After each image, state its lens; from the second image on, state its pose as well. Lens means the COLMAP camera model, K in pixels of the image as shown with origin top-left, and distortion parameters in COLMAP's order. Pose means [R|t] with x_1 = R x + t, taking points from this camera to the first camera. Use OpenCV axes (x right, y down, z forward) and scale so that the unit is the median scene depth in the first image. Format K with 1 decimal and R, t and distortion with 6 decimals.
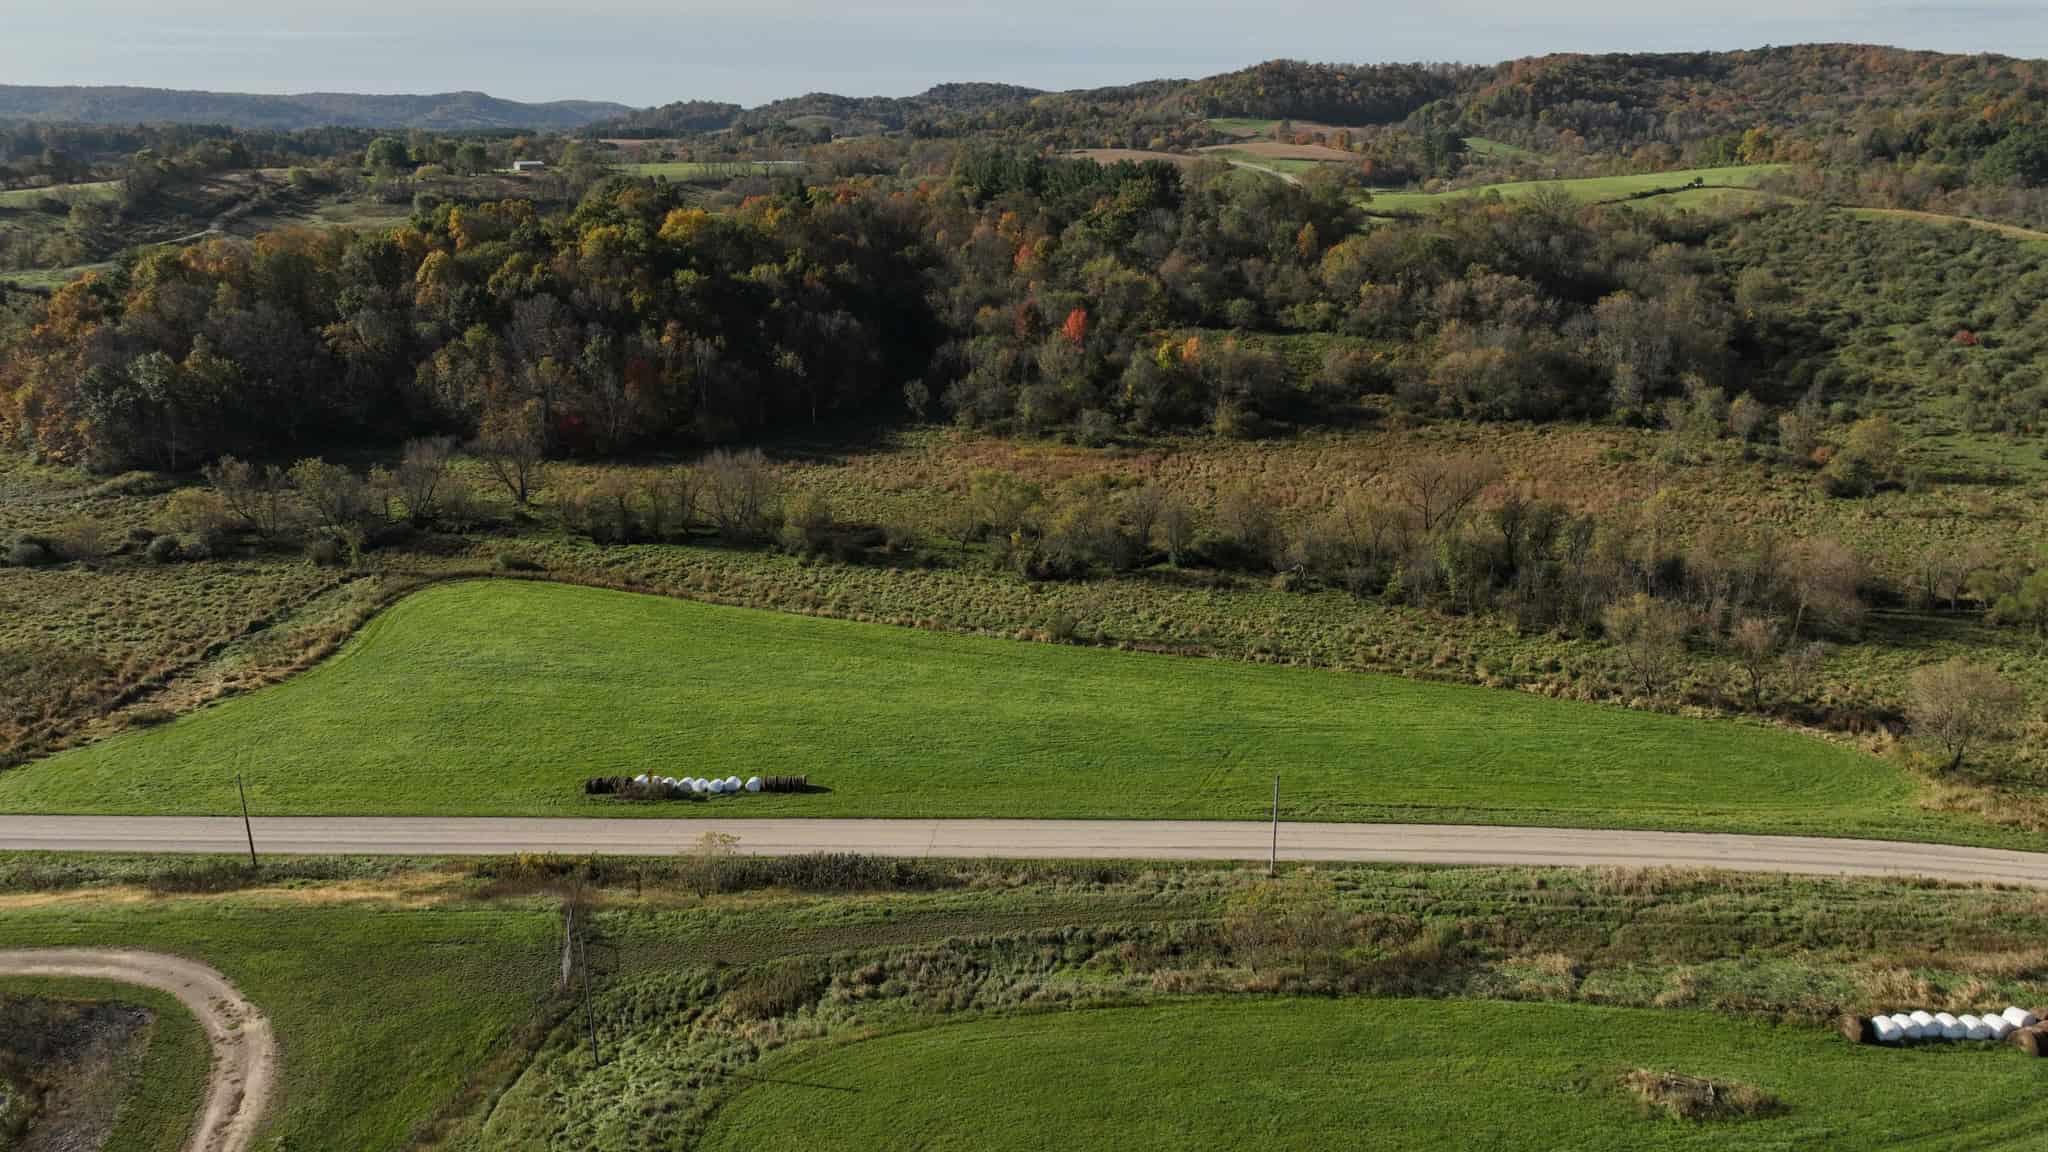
lens RADIAL K [[1442.5, 0, 1023.3], [0, 1442.5, 573.8], [0, 0, 1]] dist [-0.002884, 0.023443]
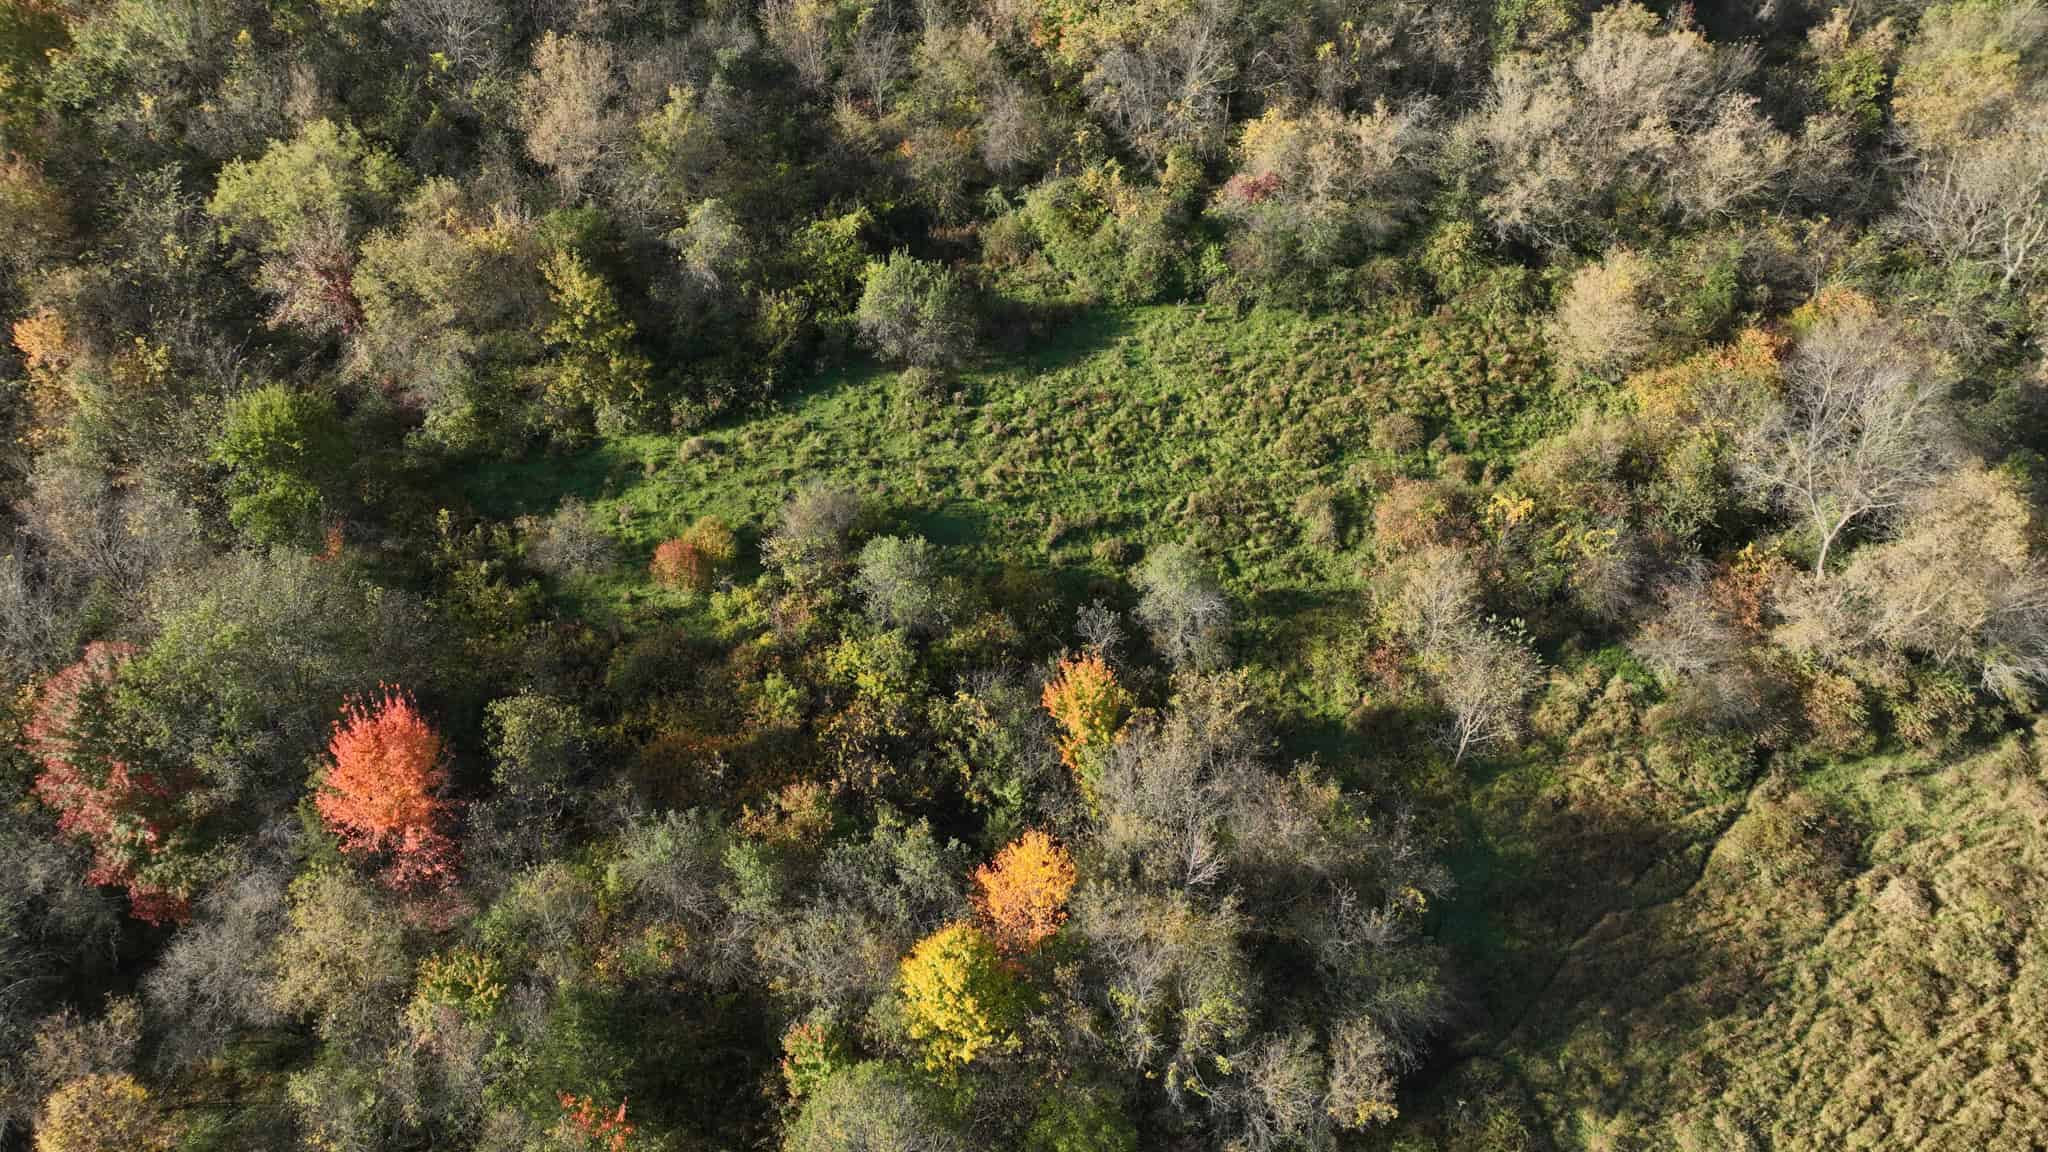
lens RADIAL K [[1442.5, 0, 1026.4], [0, 1442.5, 576.6], [0, 0, 1]] dist [-0.002884, 0.023443]
pose [[0.852353, -0.357074, 0.382089, 0.037695], [0.158870, 0.872885, 0.461337, -0.226893], [-0.498252, -0.332519, 0.800735, 0.641709]]
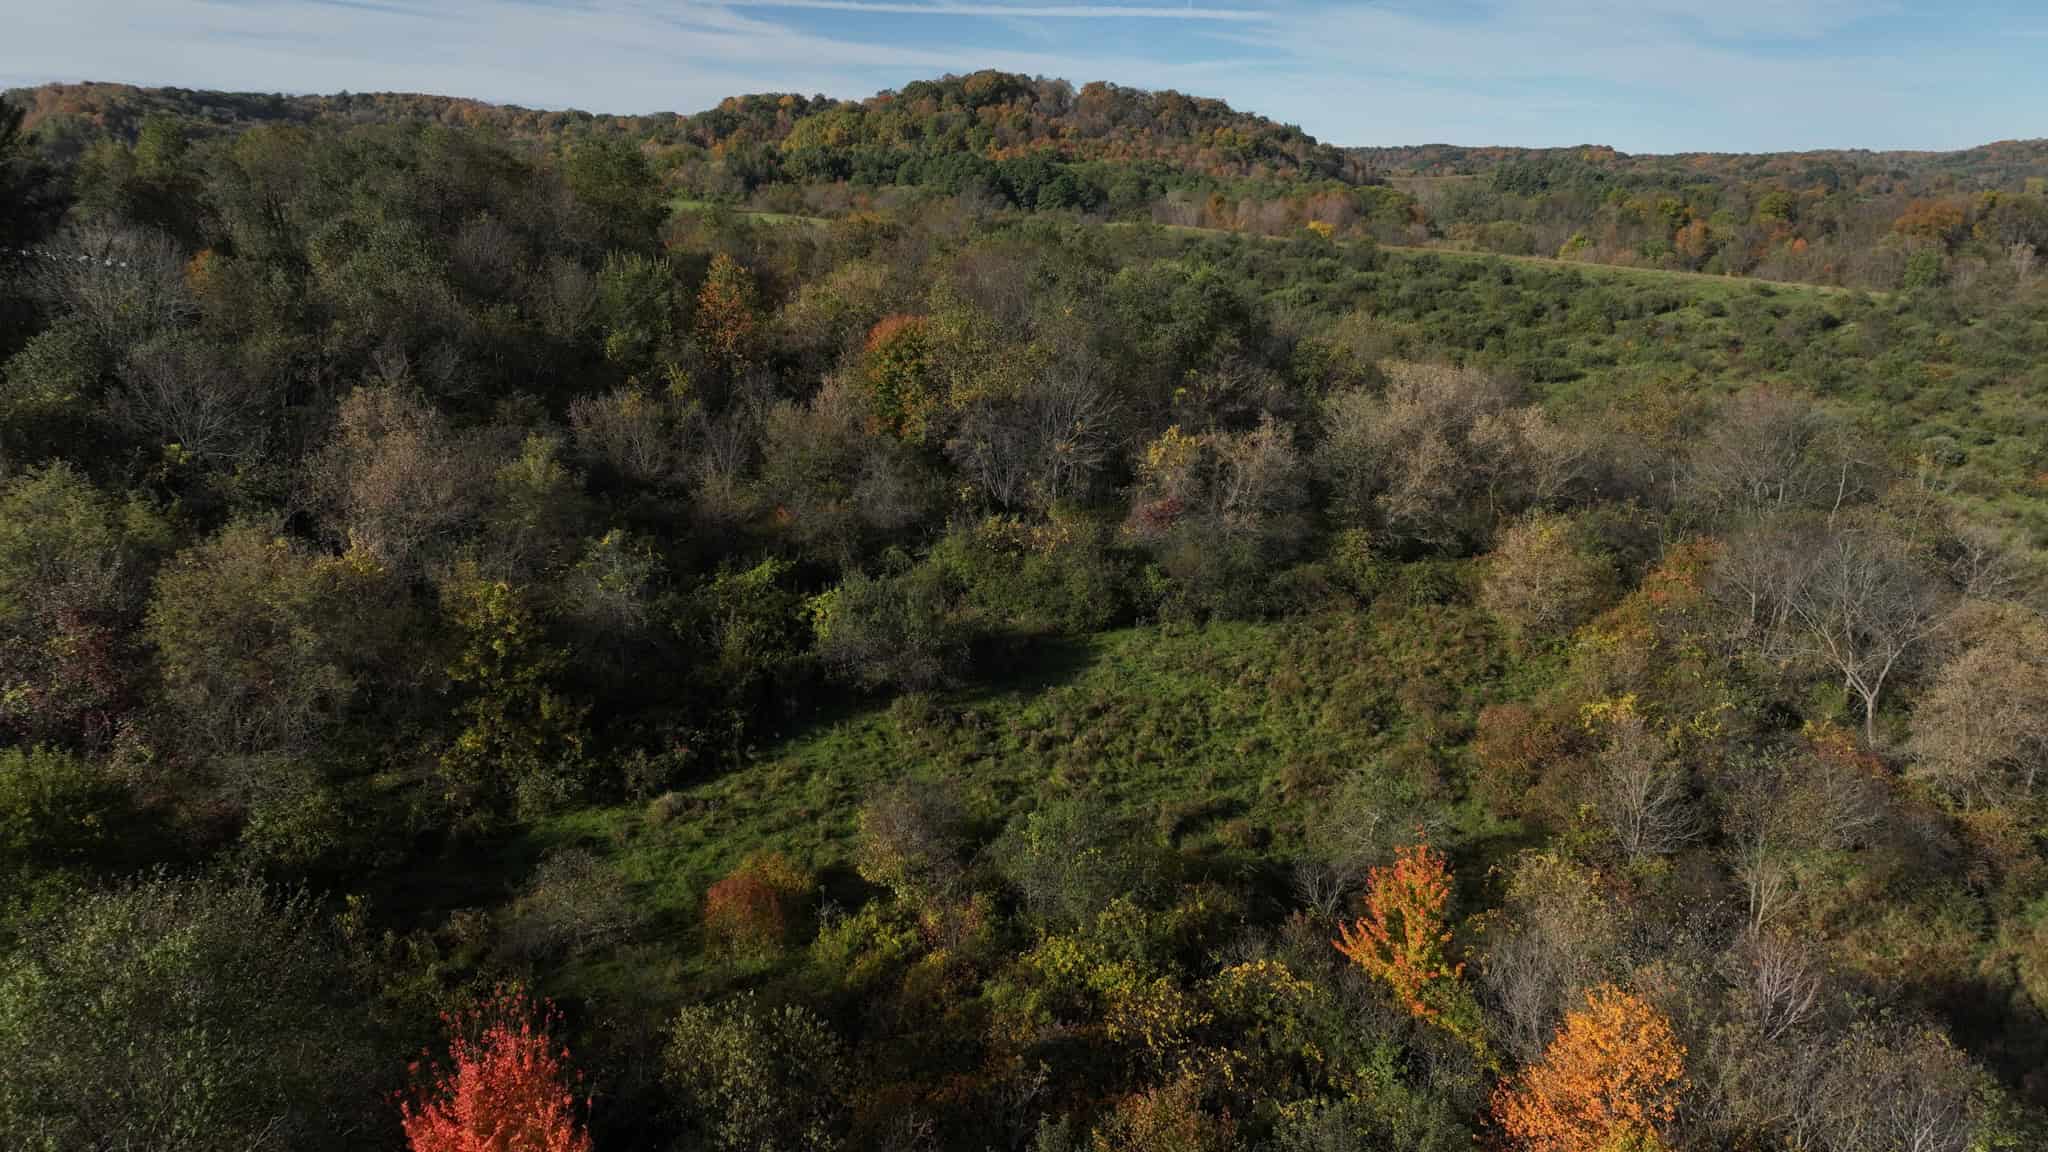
lens RADIAL K [[1442.5, 0, 1025.0], [0, 1442.5, 574.2], [0, 0, 1]] dist [-0.002884, 0.023443]
pose [[0.580217, -0.208833, 0.787234, -0.012660], [0.246211, 0.966320, 0.074874, -0.173859], [-0.776356, 0.150382, 0.612092, 0.725838]]
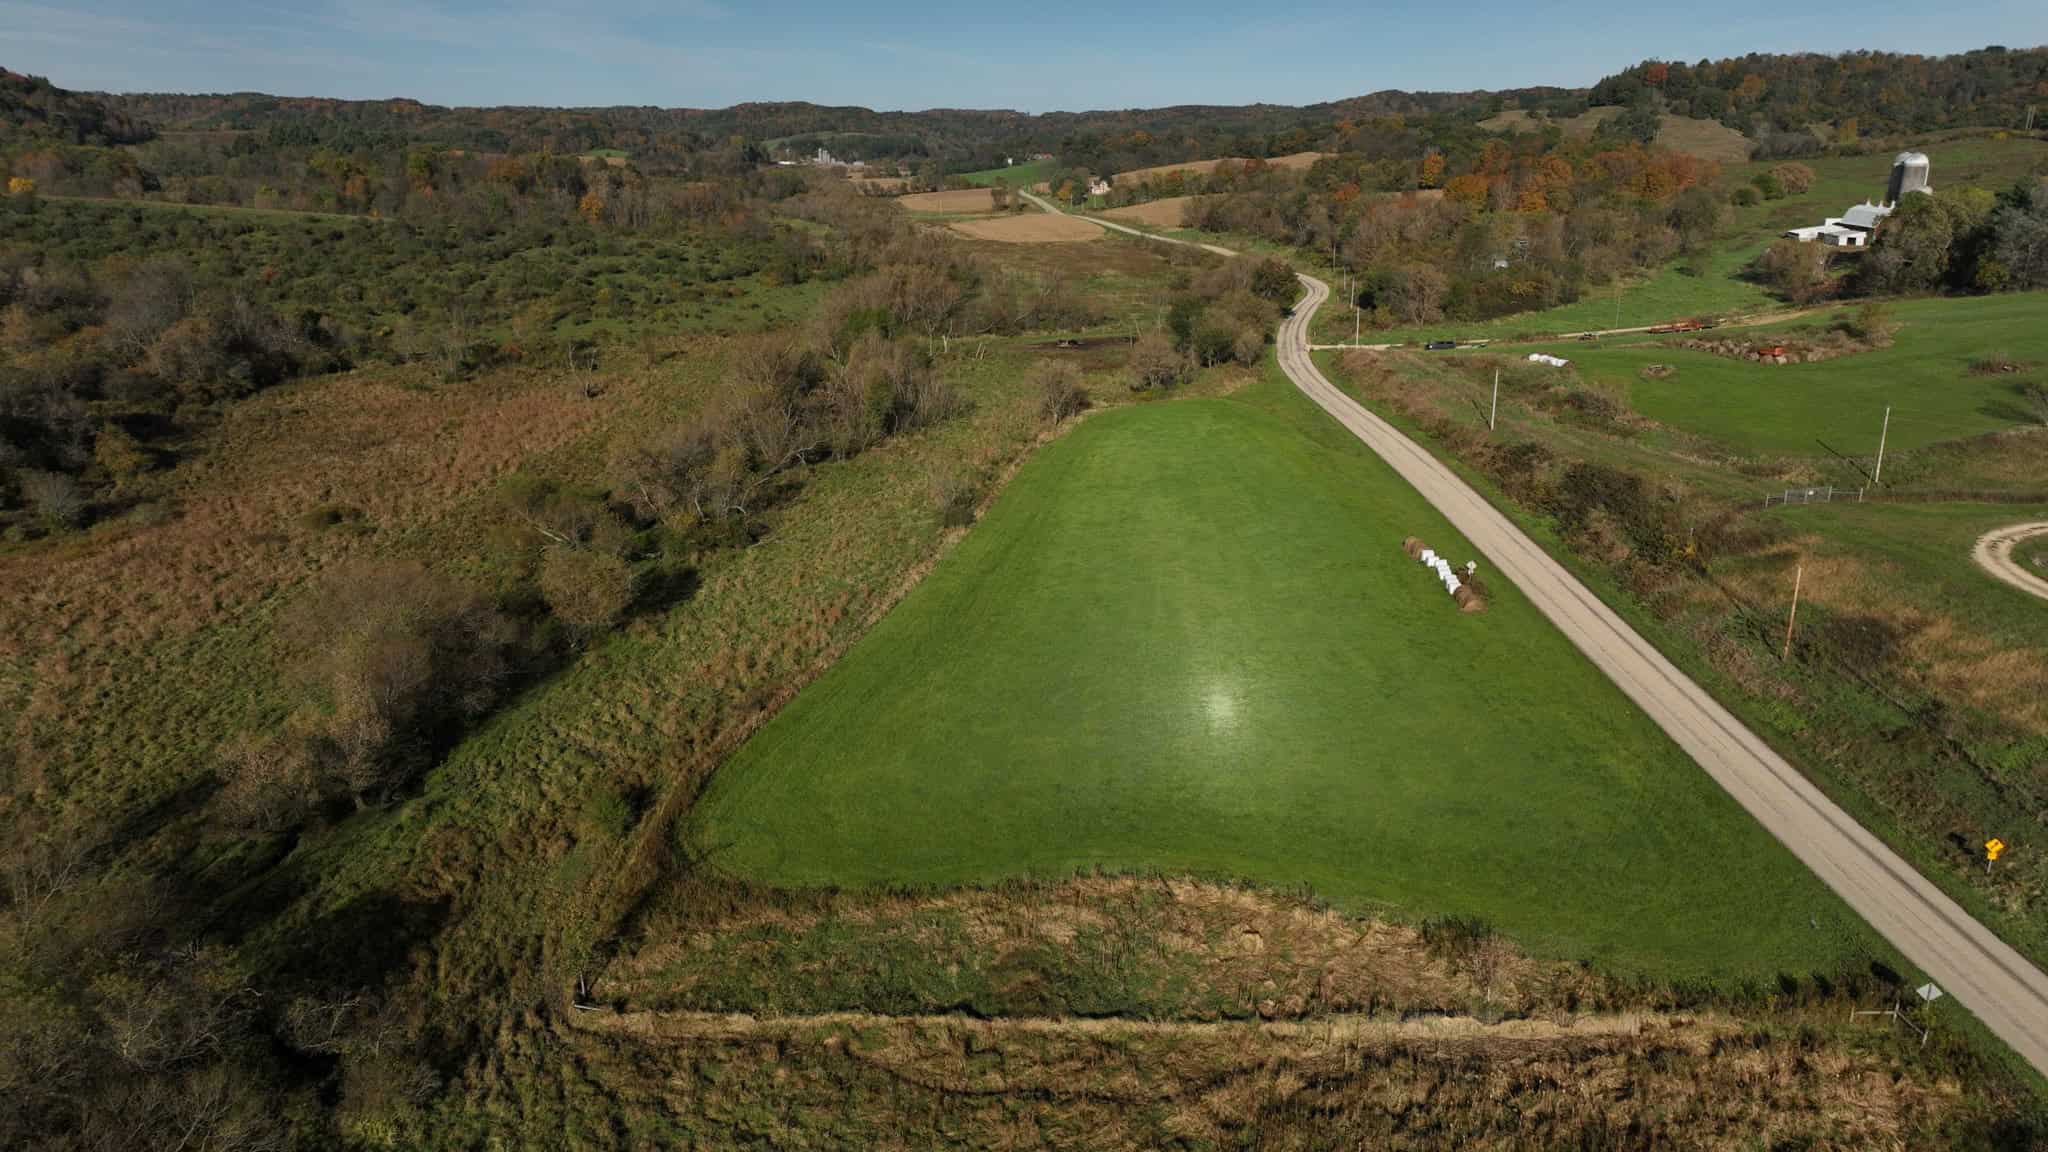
lens RADIAL K [[1442.5, 0, 1026.9], [0, 1442.5, 578.2], [0, 0, 1]] dist [-0.002884, 0.023443]
pose [[-0.101651, -0.289271, 0.951835, -0.424021], [0.300012, 0.903331, 0.306571, -0.097606], [-0.948504, 0.316725, -0.005040, 0.440372]]
